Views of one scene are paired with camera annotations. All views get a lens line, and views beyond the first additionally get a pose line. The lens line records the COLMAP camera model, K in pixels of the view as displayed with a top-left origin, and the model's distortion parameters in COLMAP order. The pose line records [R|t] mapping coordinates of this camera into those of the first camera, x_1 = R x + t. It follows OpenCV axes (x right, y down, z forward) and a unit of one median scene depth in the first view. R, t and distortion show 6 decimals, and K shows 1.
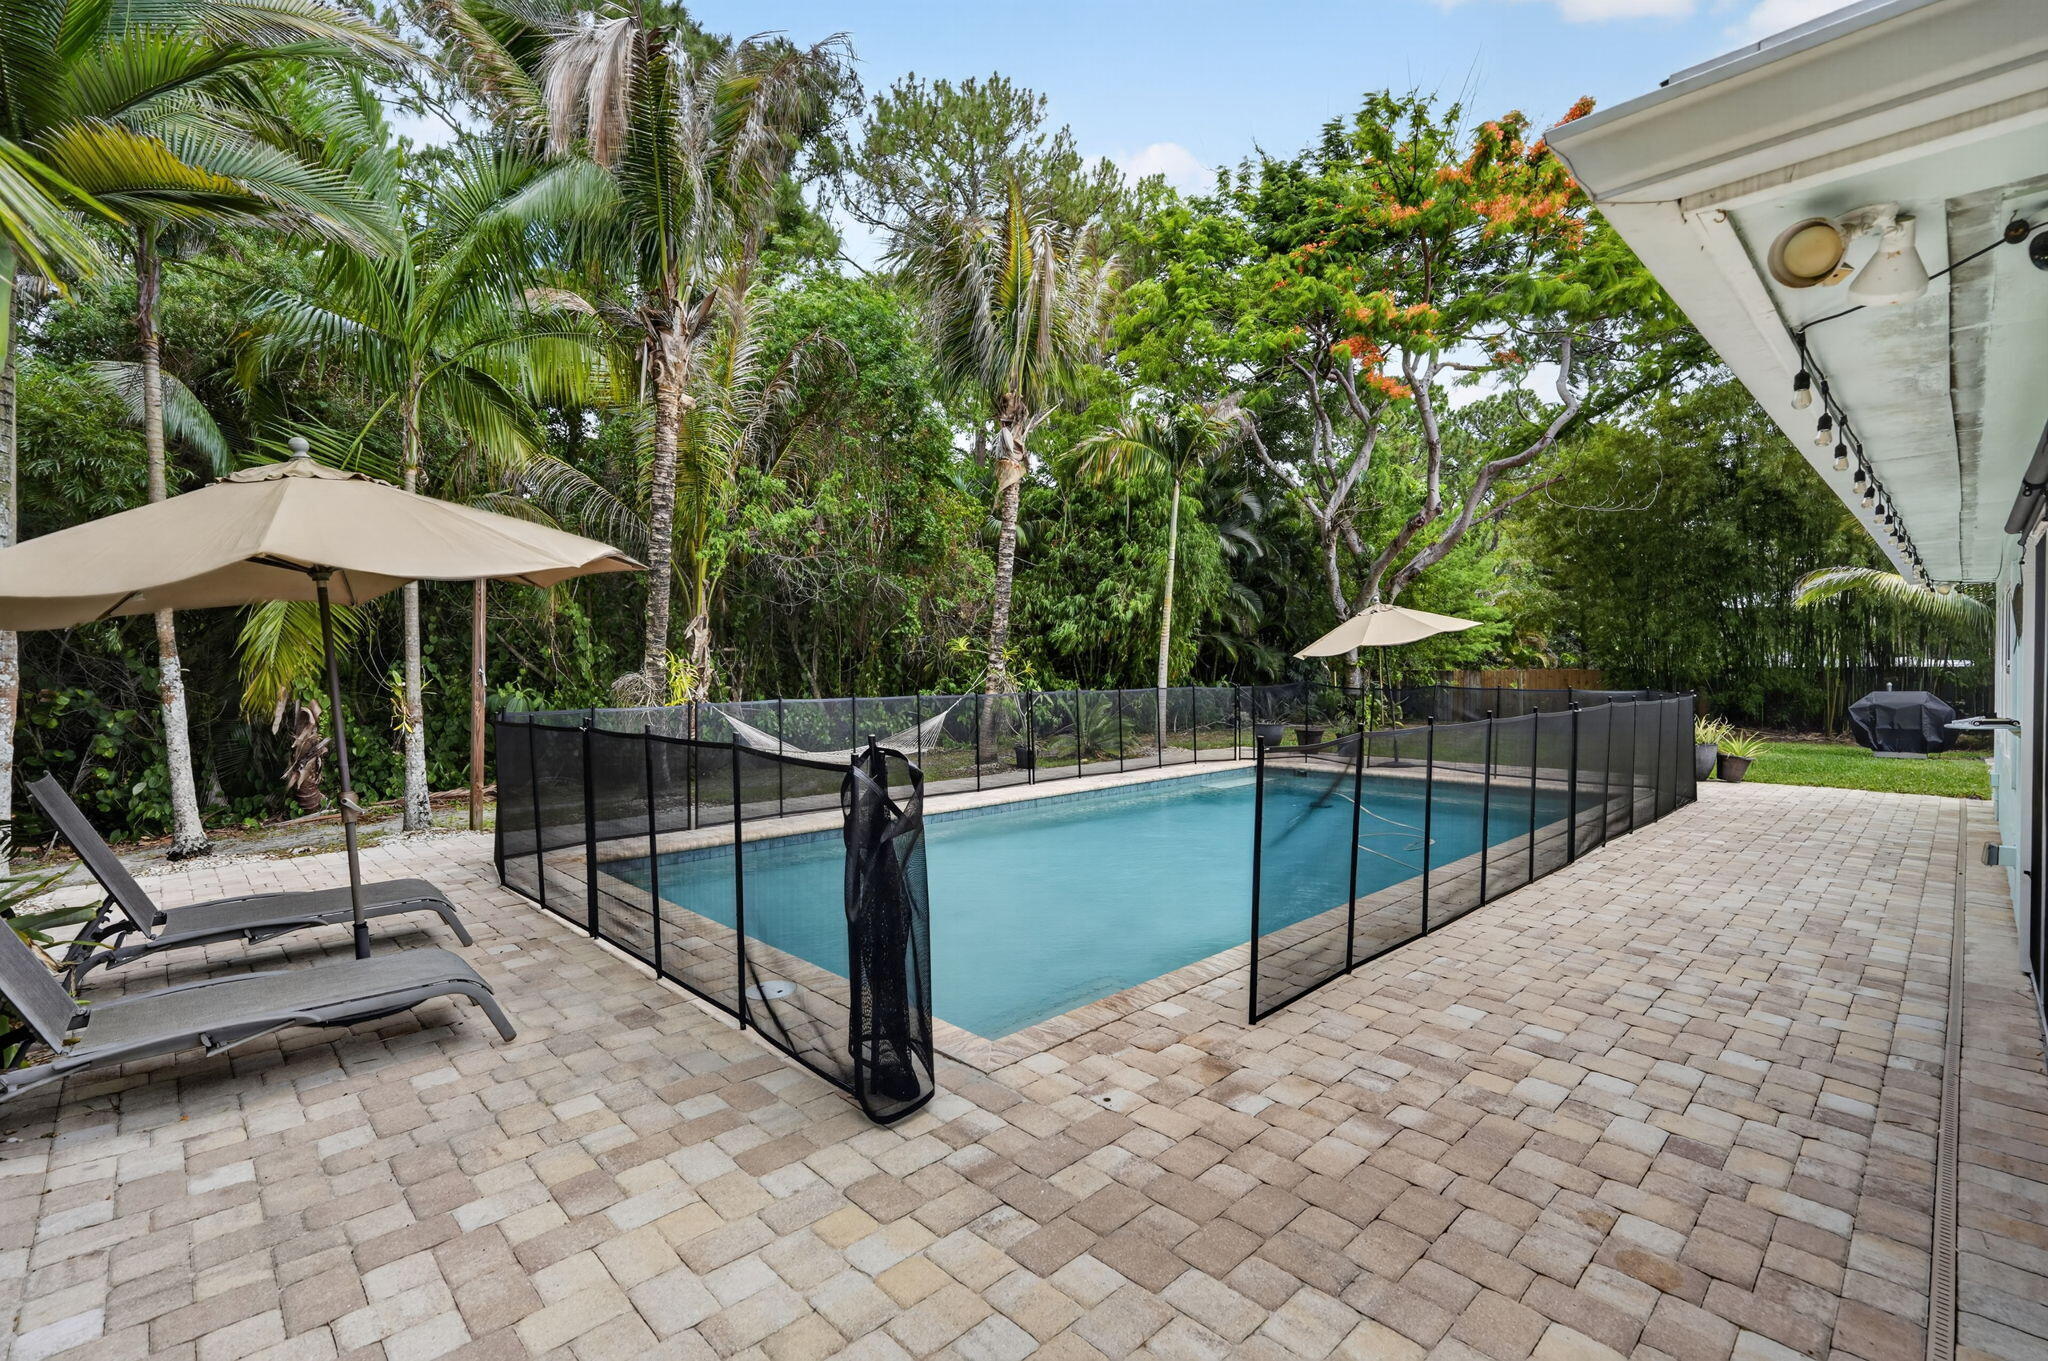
lens RADIAL K [[923.9, 0, 1013.0], [0, 923.9, 681.7], [0, 0, 1]] dist [0.001074, 0.000049]
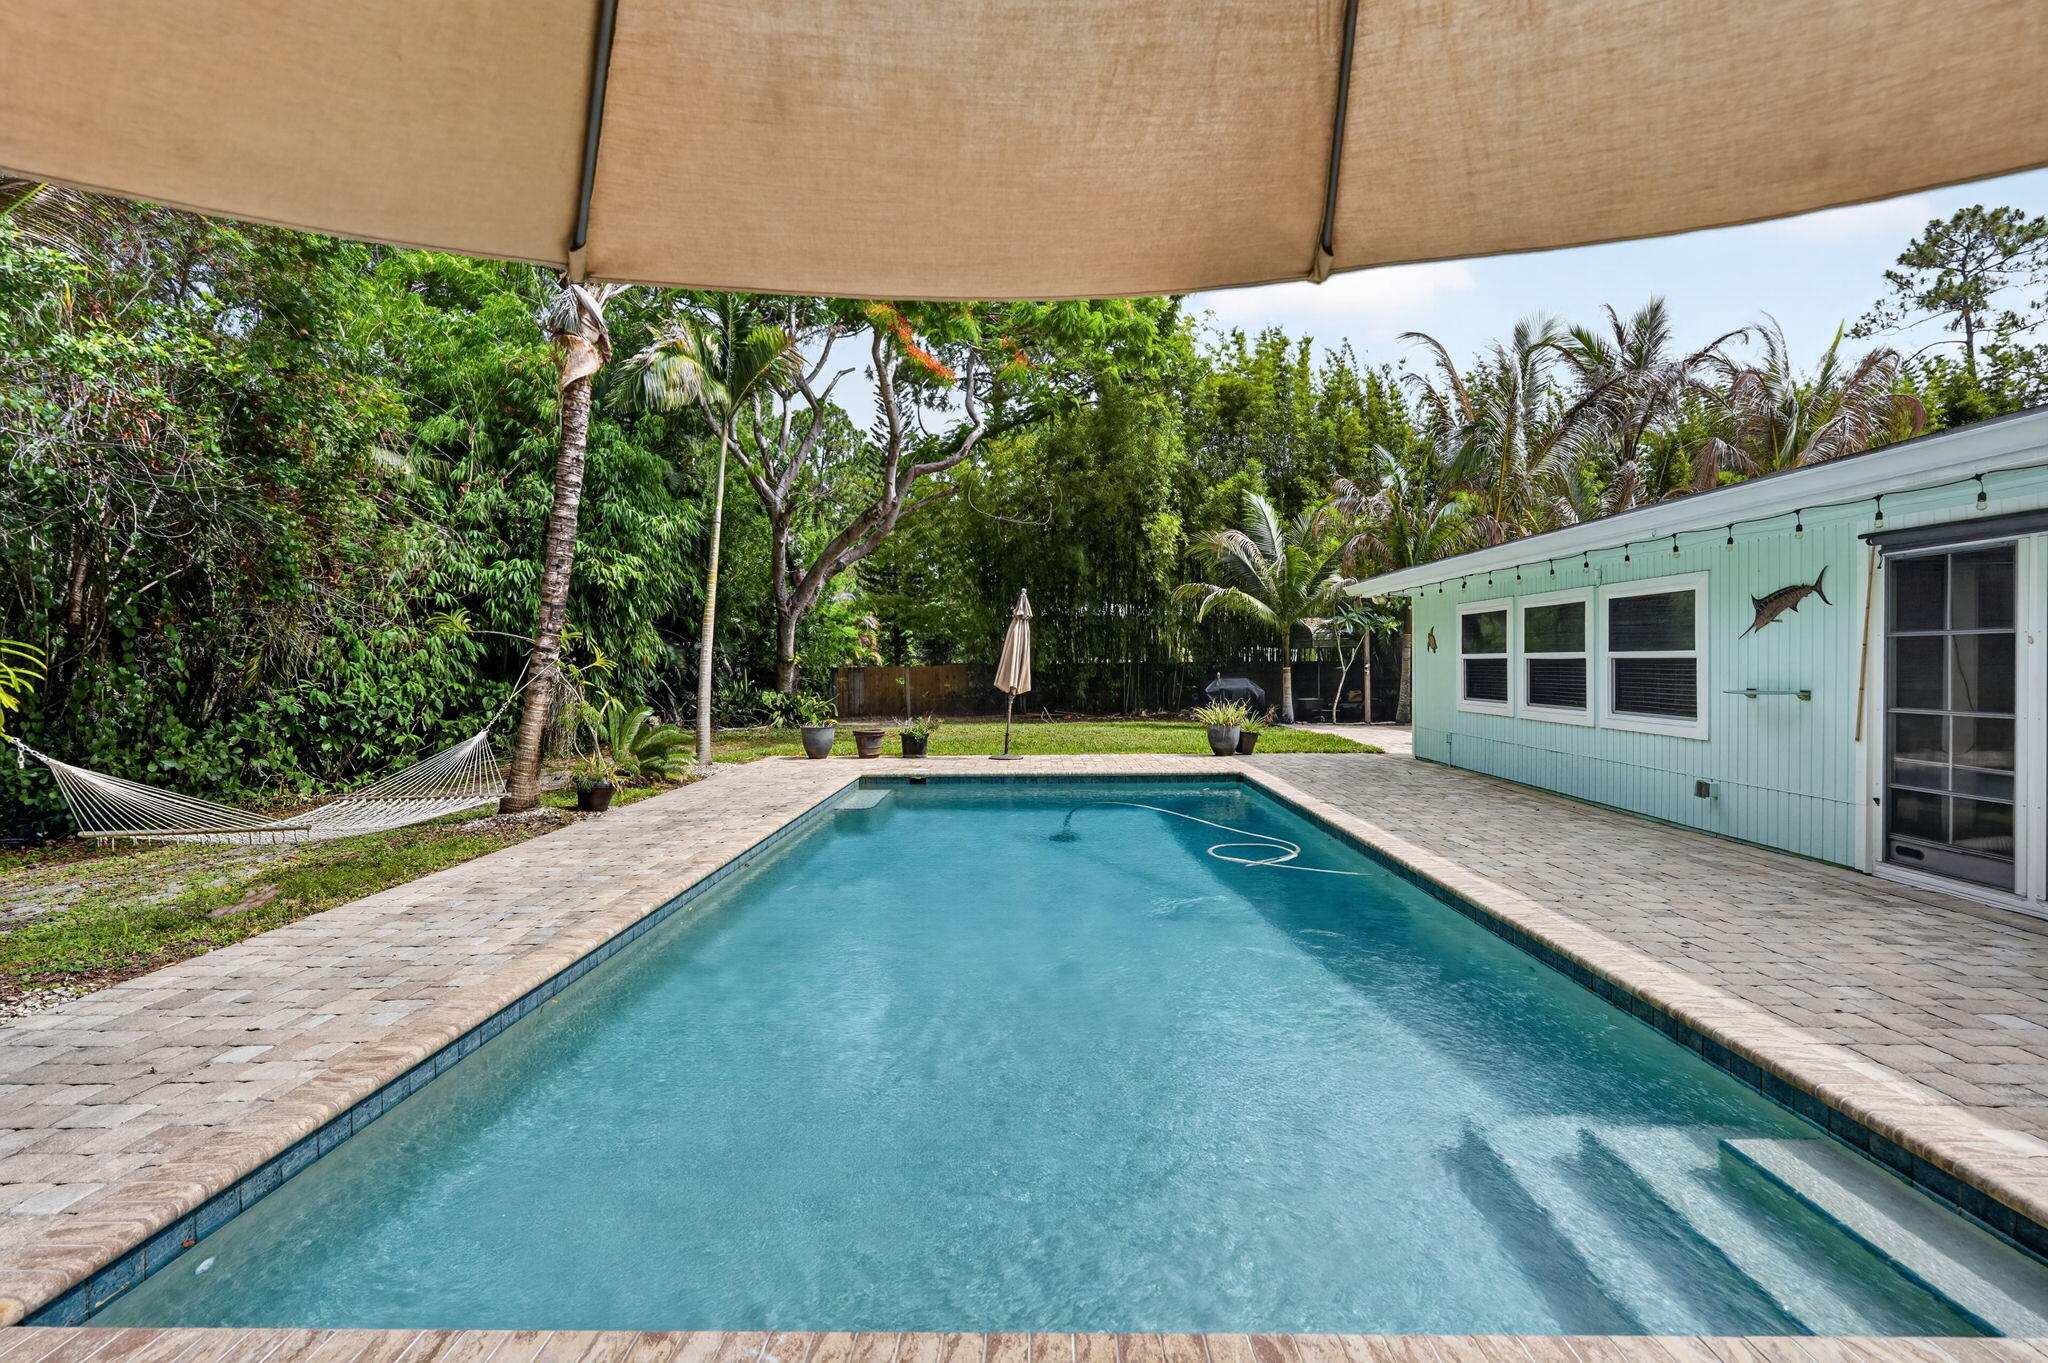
lens RADIAL K [[923.9, 0, 1013.0], [0, 923.9, 682.7], [0, 0, 1]] dist [0.001074, 0.000049]
pose [[0.700308, -0.016889, 0.713641, -0.668909], [0.017192, 0.999829, 0.006791, 0.006286], [-0.713634, 0.007513, 0.700478, 0.867044]]
